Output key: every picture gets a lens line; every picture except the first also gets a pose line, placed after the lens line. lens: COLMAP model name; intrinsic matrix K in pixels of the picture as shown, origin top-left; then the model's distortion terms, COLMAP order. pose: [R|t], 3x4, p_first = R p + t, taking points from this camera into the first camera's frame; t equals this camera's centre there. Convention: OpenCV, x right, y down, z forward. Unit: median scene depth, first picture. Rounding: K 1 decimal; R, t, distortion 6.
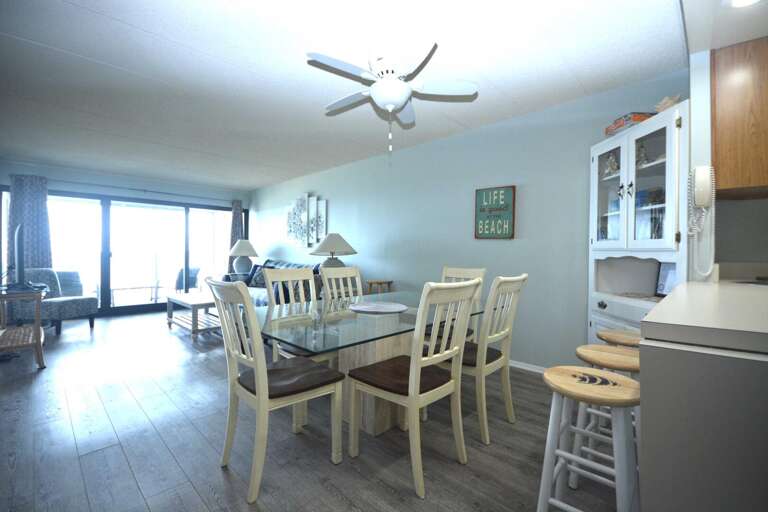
lens RADIAL K [[336.6, 0, 383.8], [0, 336.6, 254.0], [0, 0, 1]] dist [-0.003868, 0.000177]
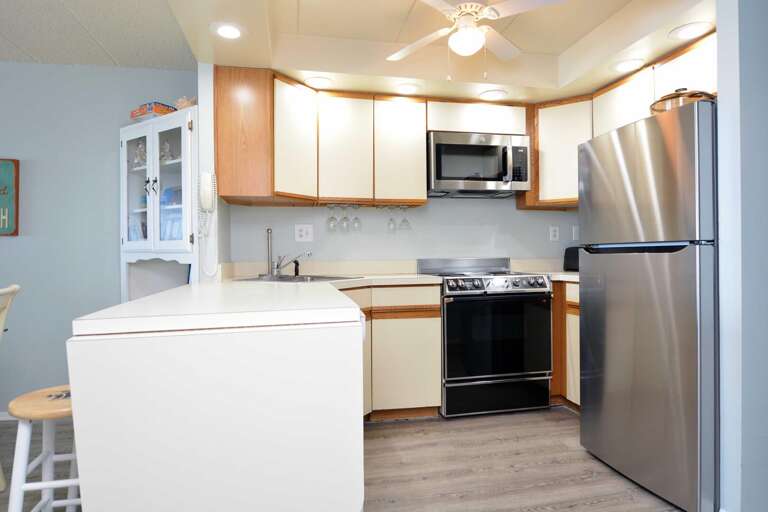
lens RADIAL K [[459.1, 0, 388.0], [0, 459.1, 260.6], [0, 0, 1]] dist [-0.020145, -0.004484]
pose [[0.556739, -0.022483, 0.830383, 0.048355], [0.015011, 0.999743, 0.017005, 0.001327], [-0.830552, 0.002998, 0.556933, -0.215306]]
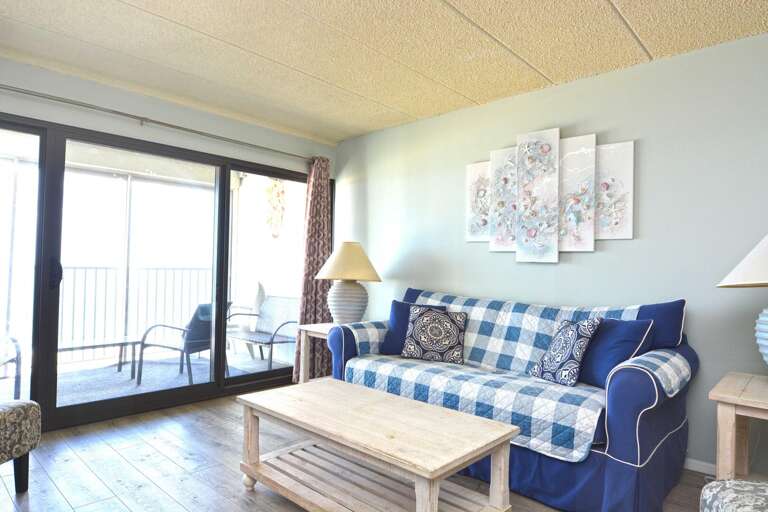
lens RADIAL K [[459.1, 0, 385.2], [0, 459.1, 257.7], [0, 0, 1]] dist [-0.020145, -0.004484]
pose [[0.999754, 0.010408, 0.019570, -1.137907], [-0.009866, 0.999570, -0.027603, -0.019396], [-0.019849, 0.027404, 0.999427, 1.176338]]
